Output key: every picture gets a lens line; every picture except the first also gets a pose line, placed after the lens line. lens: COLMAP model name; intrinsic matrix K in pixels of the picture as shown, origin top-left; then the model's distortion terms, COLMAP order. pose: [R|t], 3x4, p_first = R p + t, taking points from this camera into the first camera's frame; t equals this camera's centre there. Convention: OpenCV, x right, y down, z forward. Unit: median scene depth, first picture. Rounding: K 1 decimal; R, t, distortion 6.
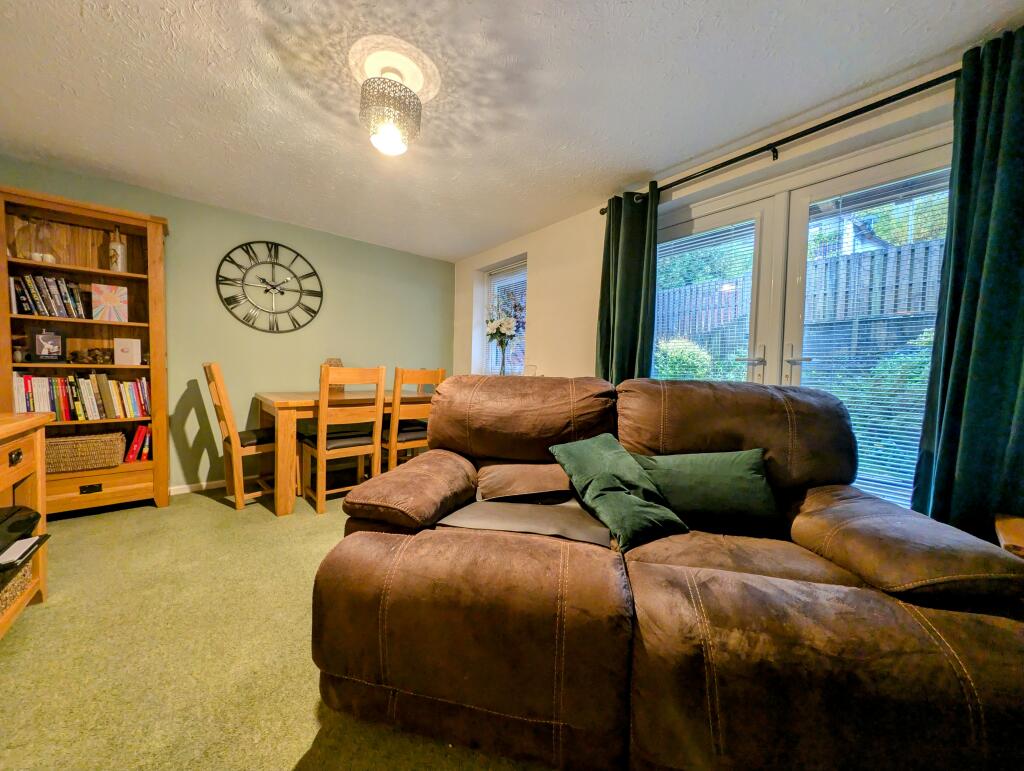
lens RADIAL K [[367.0, 0, 512.3], [0, 367.0, 382.4], [0, 0, 1]] dist [0.001449, 0.000262]
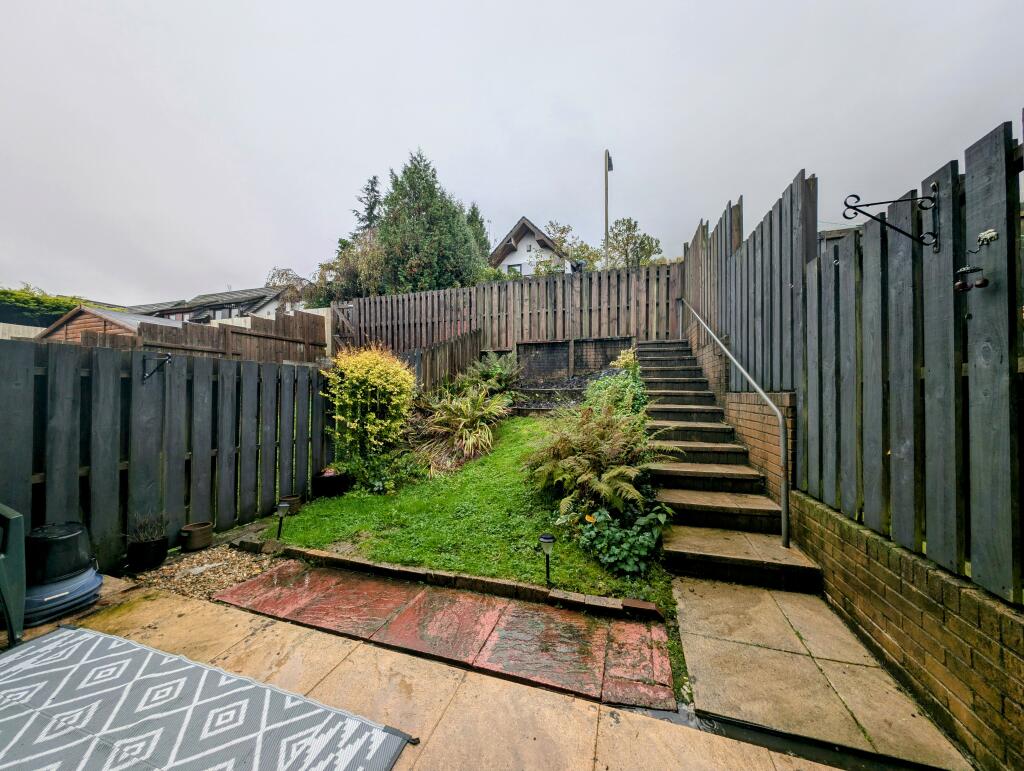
lens RADIAL K [[367.0, 0, 510.9], [0, 367.0, 383.2], [0, 0, 1]] dist [0.001449, 0.000262]
pose [[0.845172, -0.006502, 0.534454, 0.271588], [0.031803, 0.998766, -0.038142, -0.022690], [-0.533547, 0.049234, 0.844336, 0.261693]]
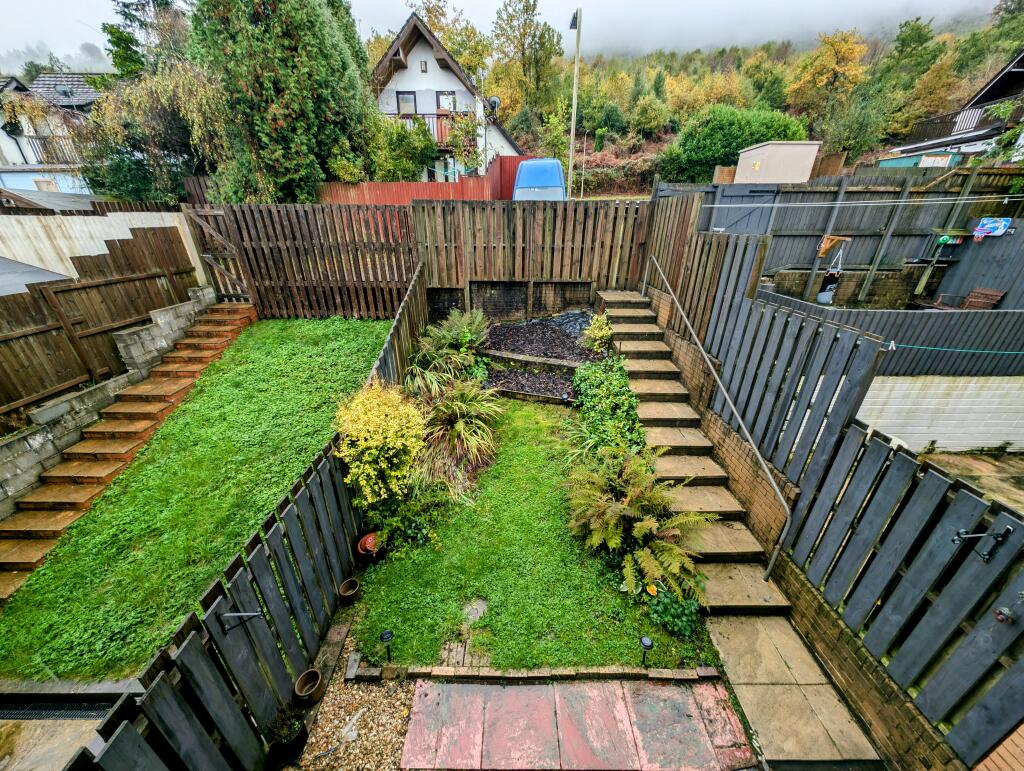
lens RADIAL K [[367.0, 0, 511.5], [0, 367.0, 387.1], [0, 0, 1]] dist [0.001449, 0.000262]
pose [[0.640835, -0.333806, 0.691306, 0.179412], [0.031065, 0.911053, 0.411117, -0.315580], [-0.767050, -0.241983, 0.594204, 0.433155]]
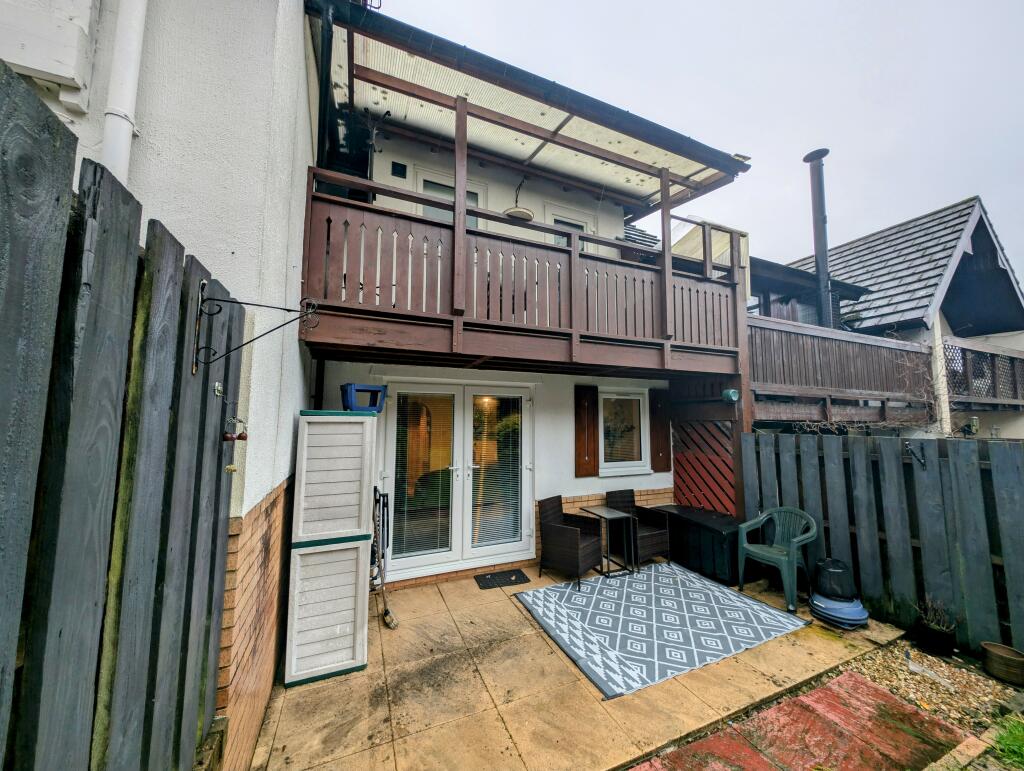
lens RADIAL K [[367.0, 0, 509.3], [0, 367.0, 387.3], [0, 0, 1]] dist [0.001449, 0.000262]
pose [[-0.290249, -0.110248, -0.950579, 1.124462], [-0.040780, 0.993864, -0.102816, -0.139140], [0.956082, 0.008923, -0.292964, 0.690688]]
